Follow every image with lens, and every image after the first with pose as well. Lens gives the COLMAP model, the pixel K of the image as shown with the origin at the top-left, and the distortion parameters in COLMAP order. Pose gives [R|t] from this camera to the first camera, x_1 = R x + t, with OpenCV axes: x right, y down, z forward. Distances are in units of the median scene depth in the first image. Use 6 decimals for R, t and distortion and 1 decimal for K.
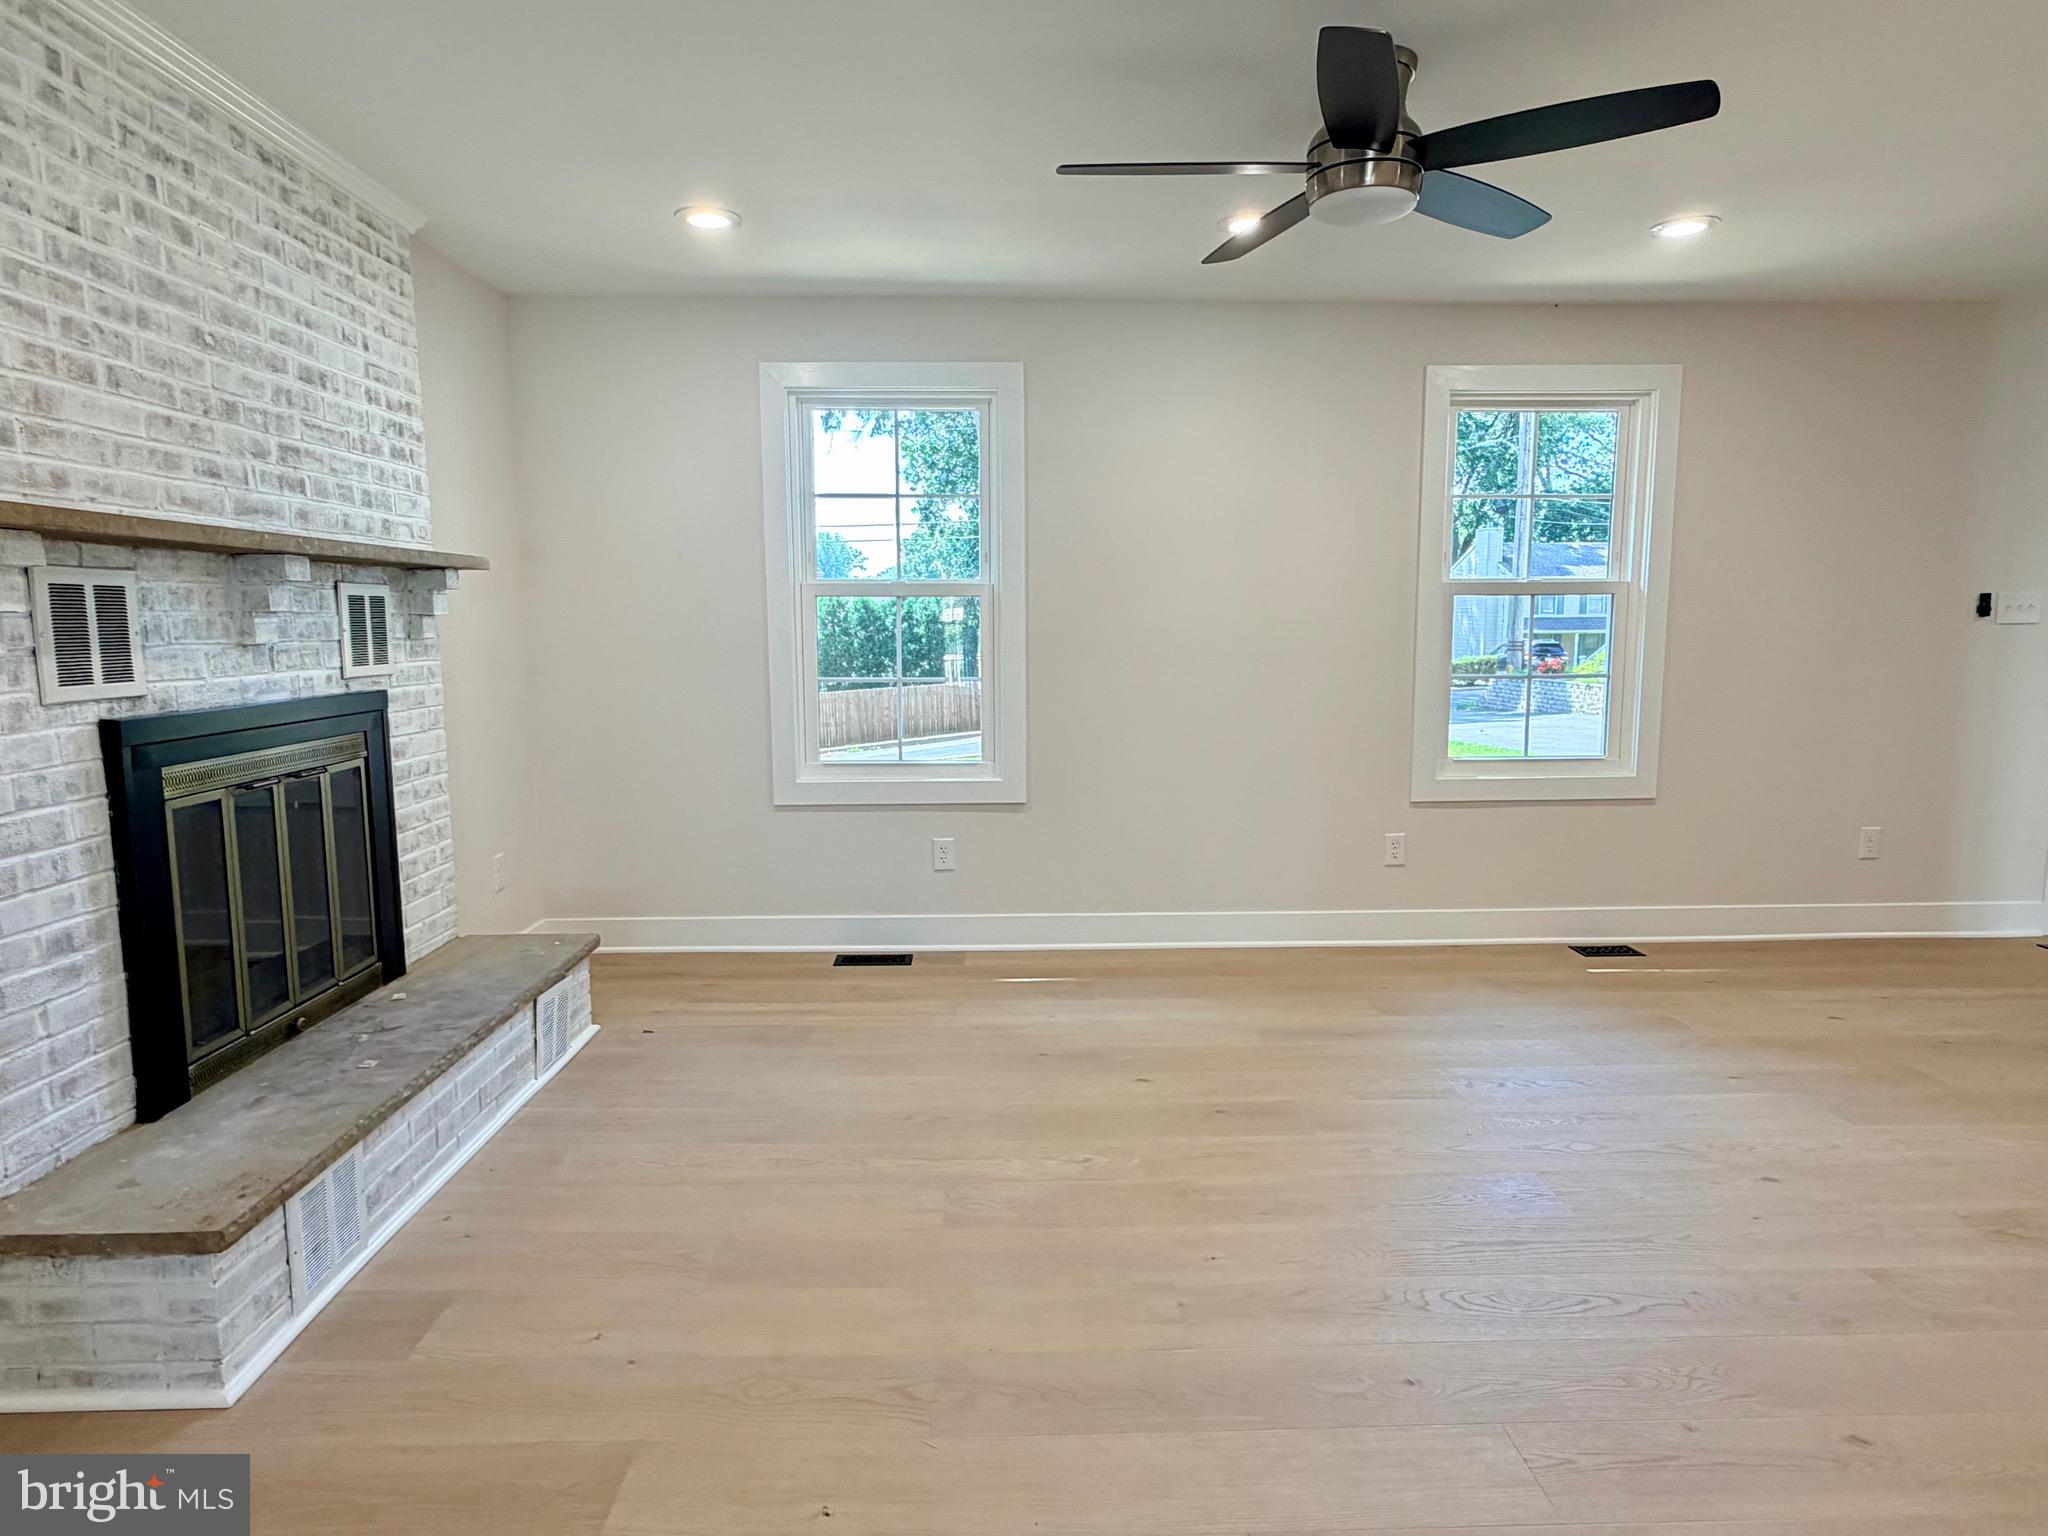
lens RADIAL K [[1159.7, 0, 1024.0], [0, 1159.7, 768.0], [0, 0, 1]] dist [0.006943, -0.005216]
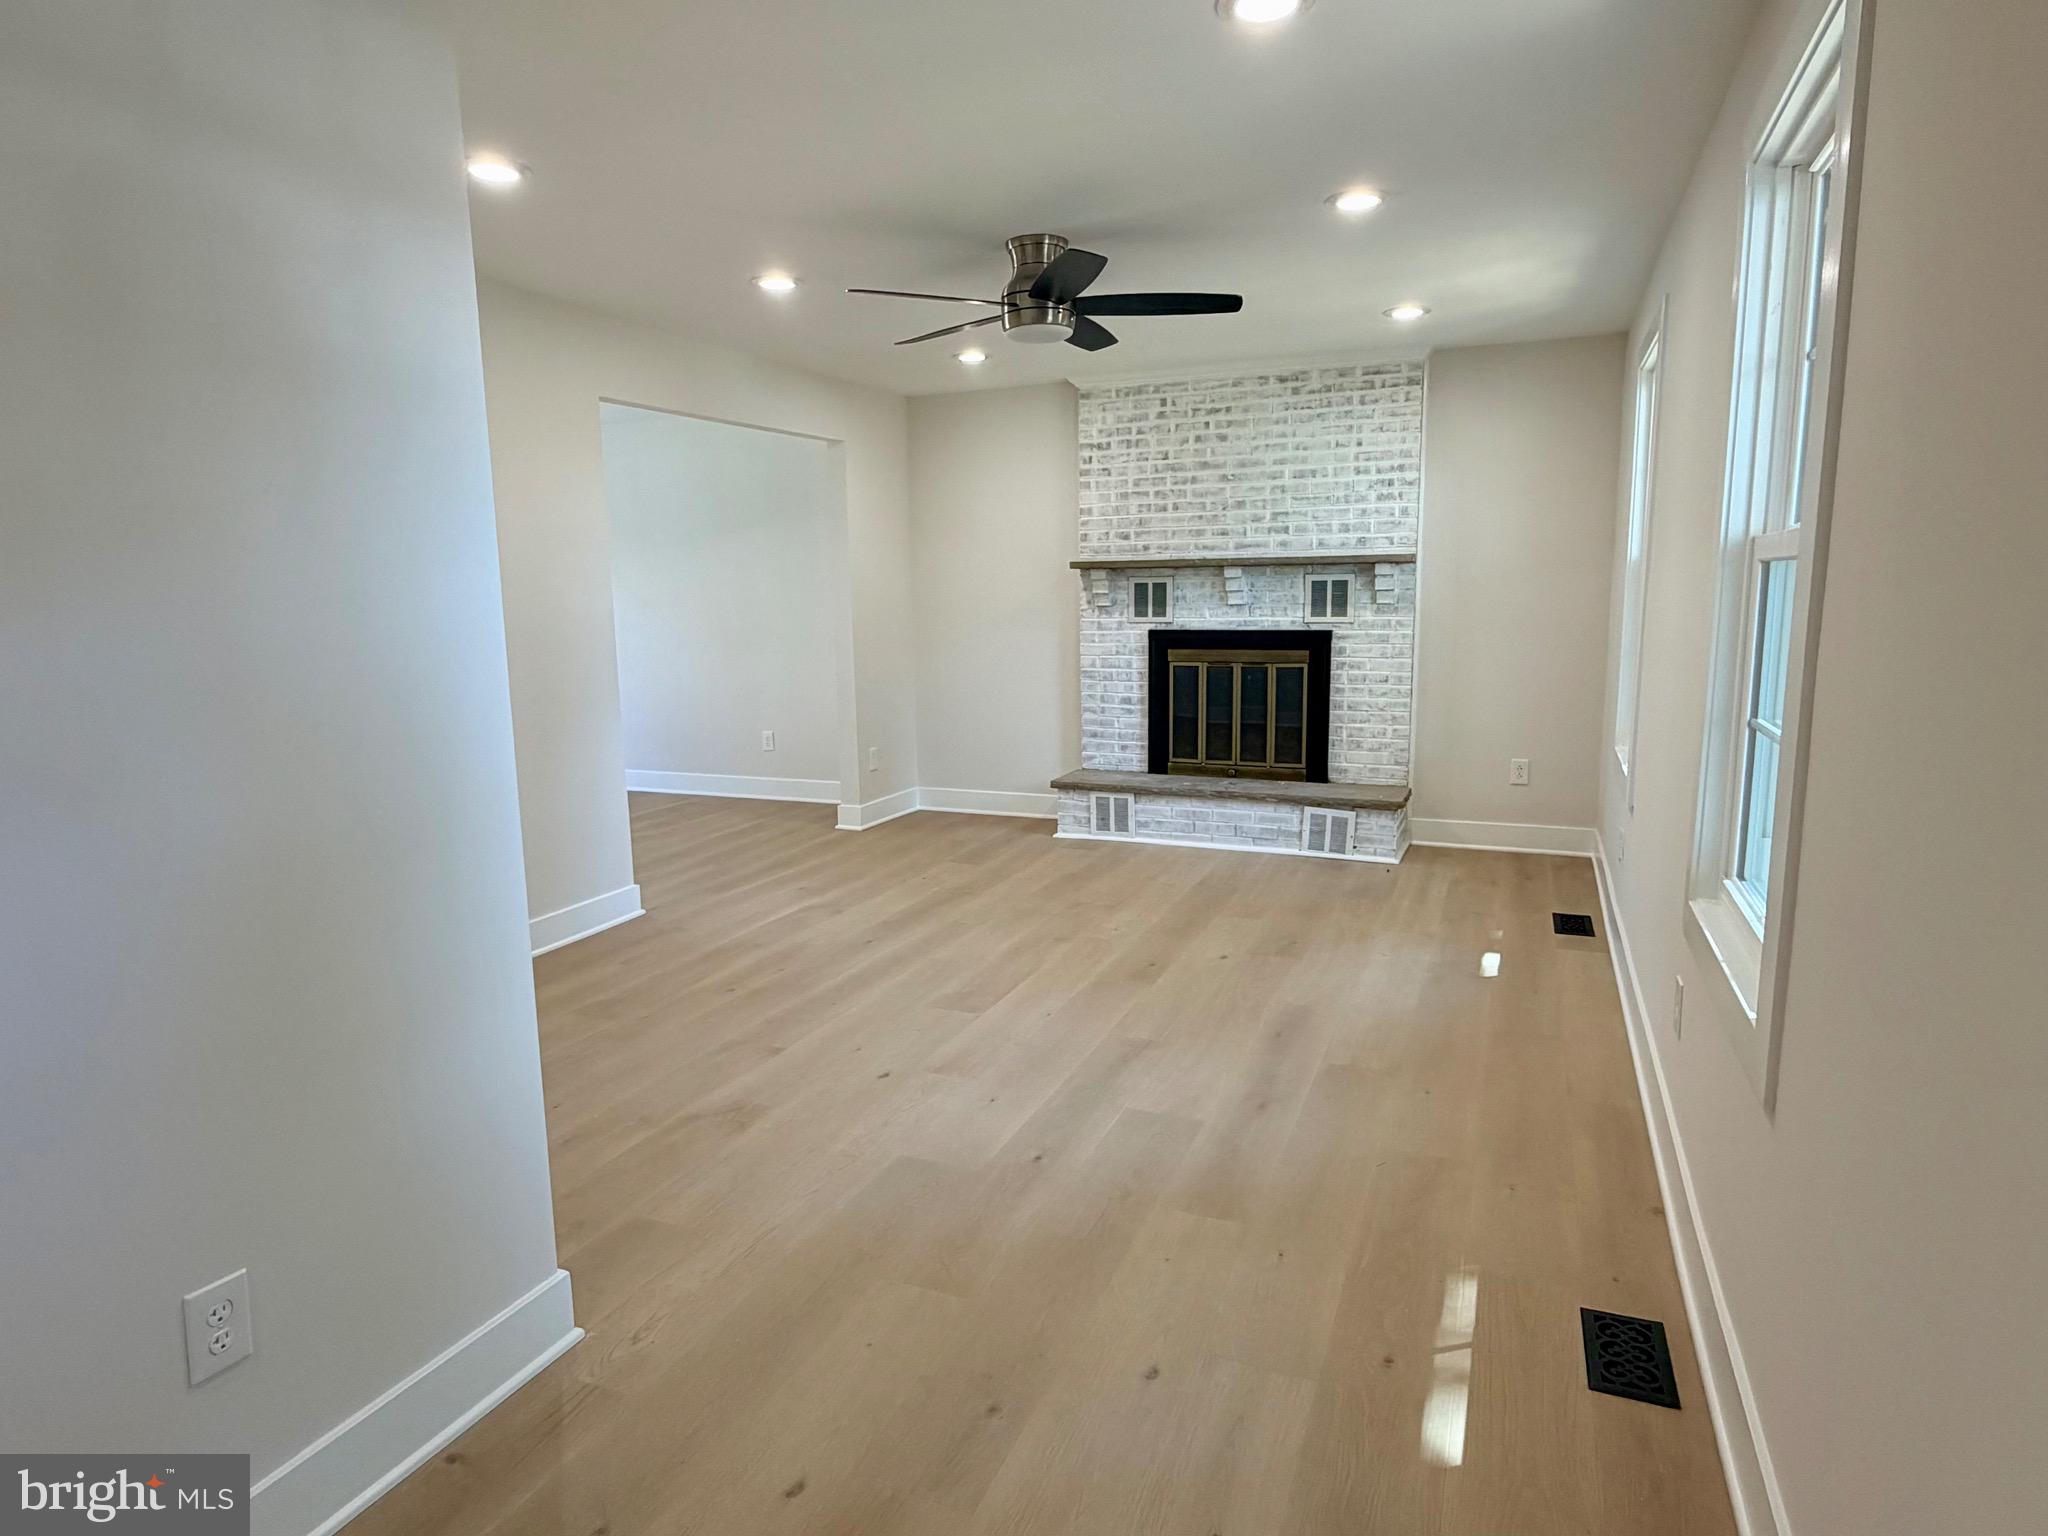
lens RADIAL K [[1159.7, 0, 1024.0], [0, 1159.7, 768.0], [0, 0, 1]] dist [0.006943, -0.005216]
pose [[-0.411542, 0.146806, -0.899489, 1.775622], [-0.102318, 0.973260, 0.205659, -0.239023], [0.905629, 0.176671, -0.385517, 1.689389]]
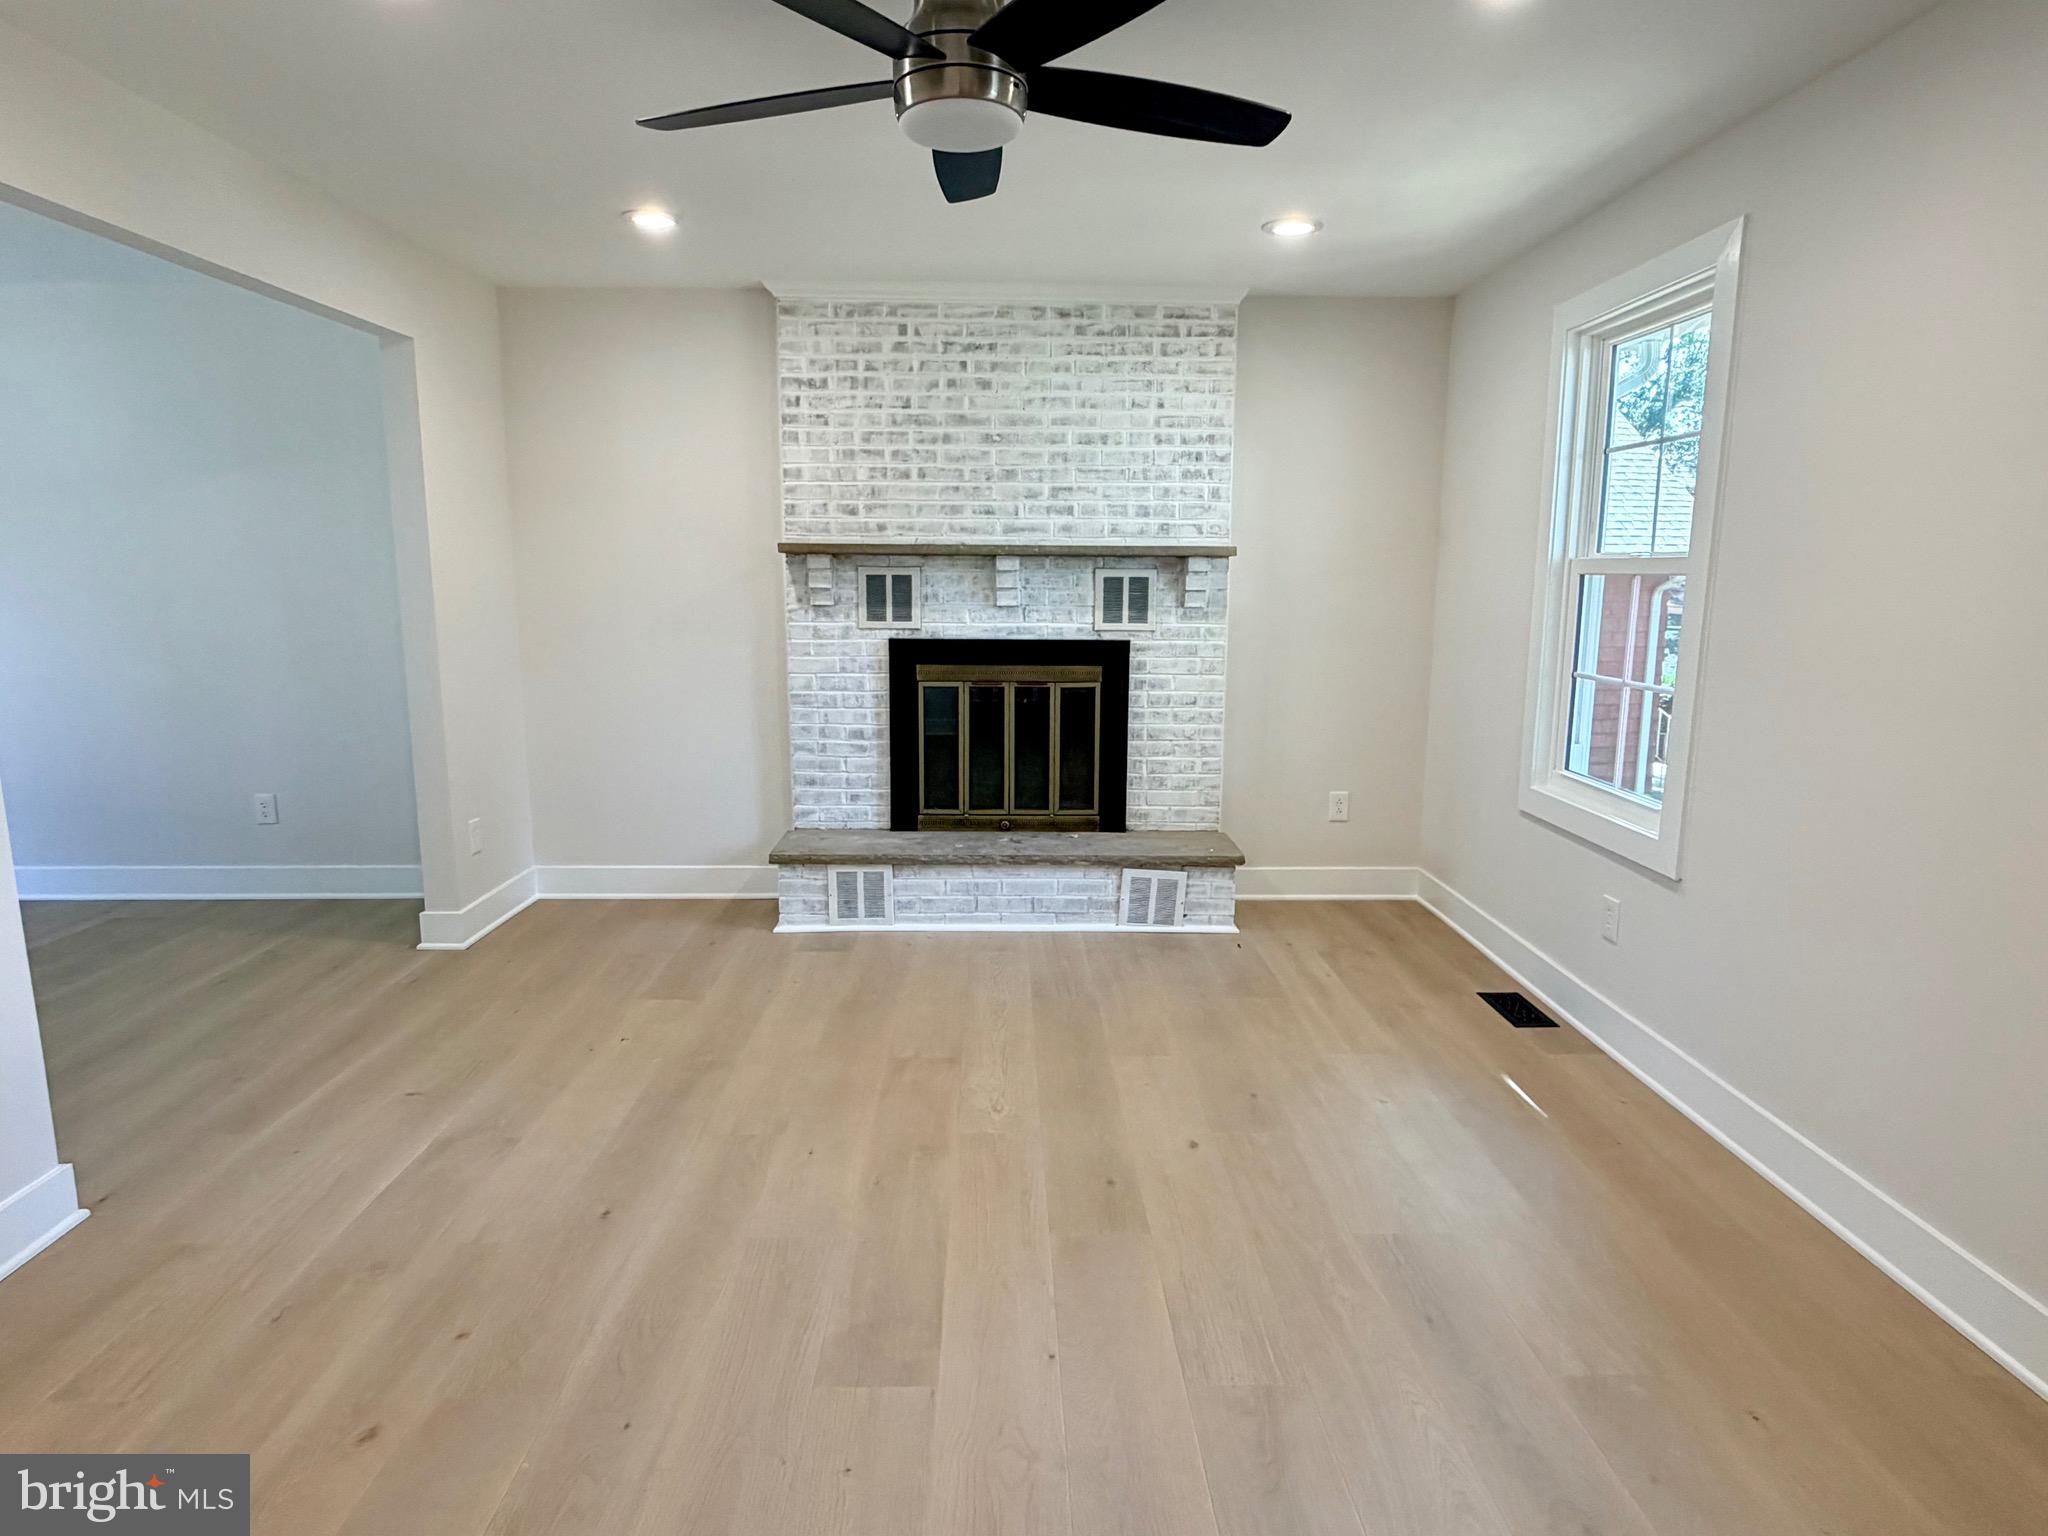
lens RADIAL K [[1159.7, 0, 1024.0], [0, 1159.7, 768.0], [0, 0, 1]] dist [0.006943, -0.005216]
pose [[-0.000136, 0.165955, -0.986133, 1.213411], [-0.134574, 0.977160, 0.164463, -0.171957], [0.990904, 0.132730, 0.022200, 1.099156]]
